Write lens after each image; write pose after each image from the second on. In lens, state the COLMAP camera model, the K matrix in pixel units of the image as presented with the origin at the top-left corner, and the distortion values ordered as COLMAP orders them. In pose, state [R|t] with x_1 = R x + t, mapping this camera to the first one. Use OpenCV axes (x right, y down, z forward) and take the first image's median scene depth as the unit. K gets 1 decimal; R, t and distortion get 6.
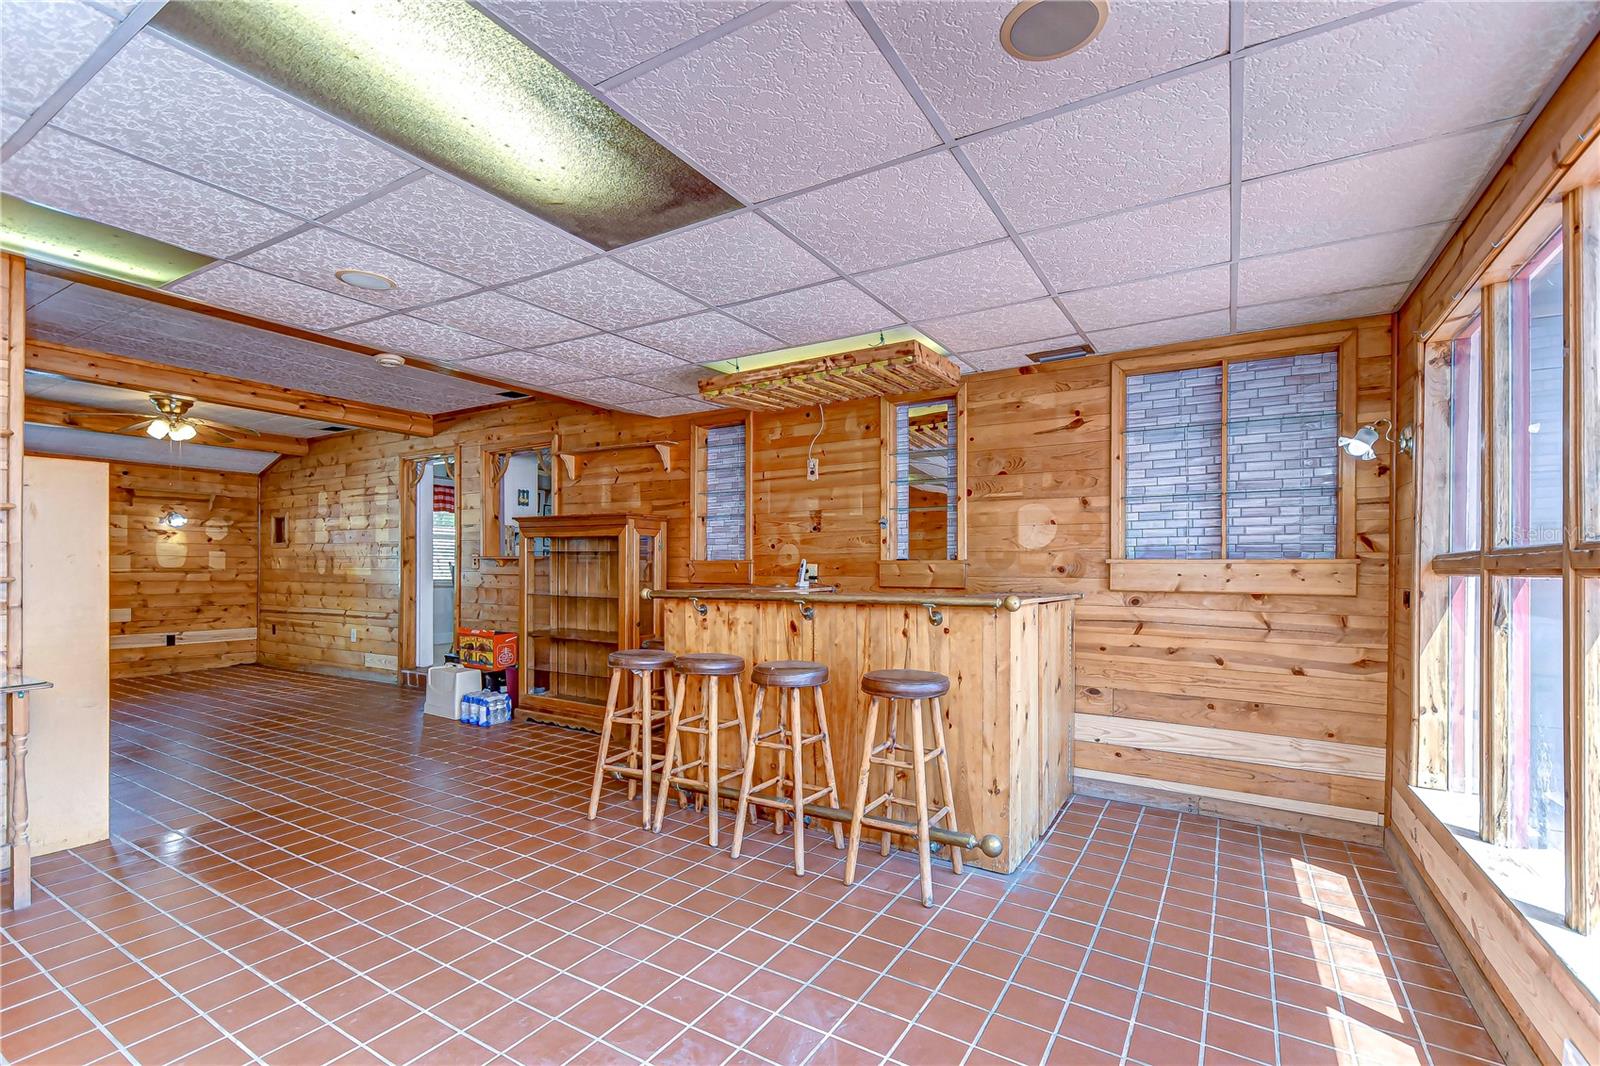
lens RADIAL K [[727.0, 0, 816.4], [0, 727.0, 563.7], [0, 0, 1]] dist [0.019162, -0.019215]
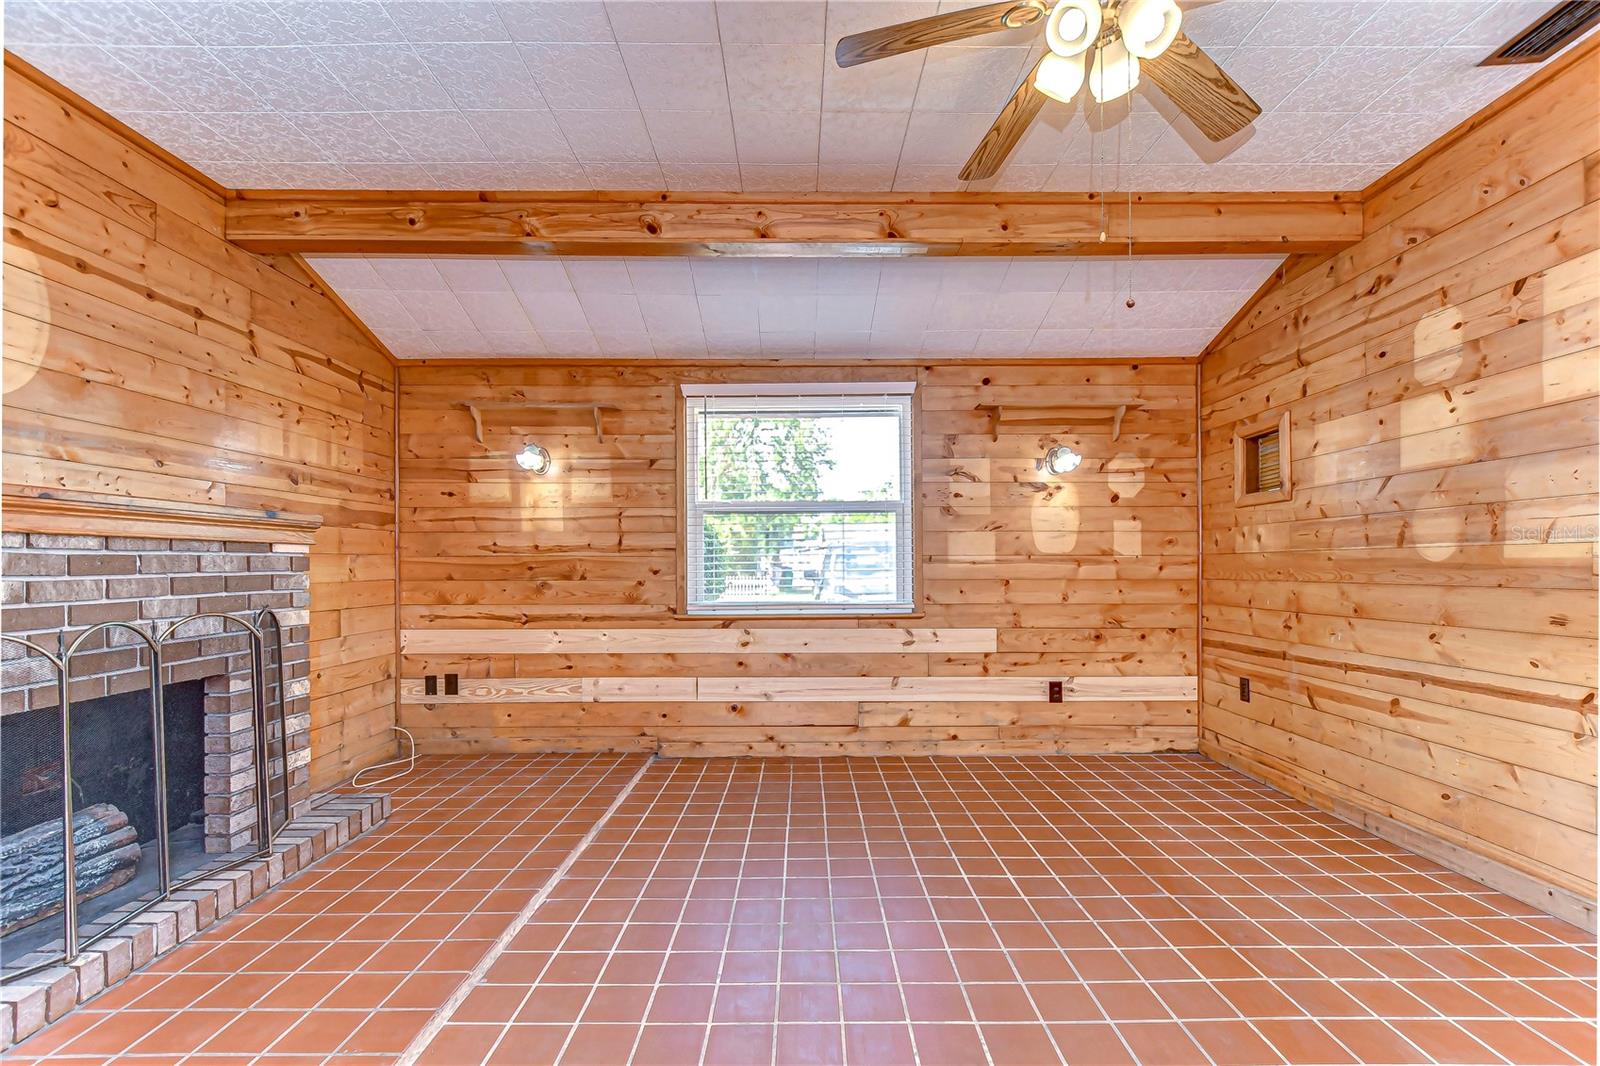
lens RADIAL K [[705.4, 0, 798.1], [0, 705.4, 570.4], [0, 0, 1]] dist [-0.003115, -0.003605]
pose [[0.523040, -0.003571, -0.852300, -0.533237], [0.010229, 0.999946, 0.002087, 0.014252], [0.852247, -0.009810, 0.523048, 0.560447]]
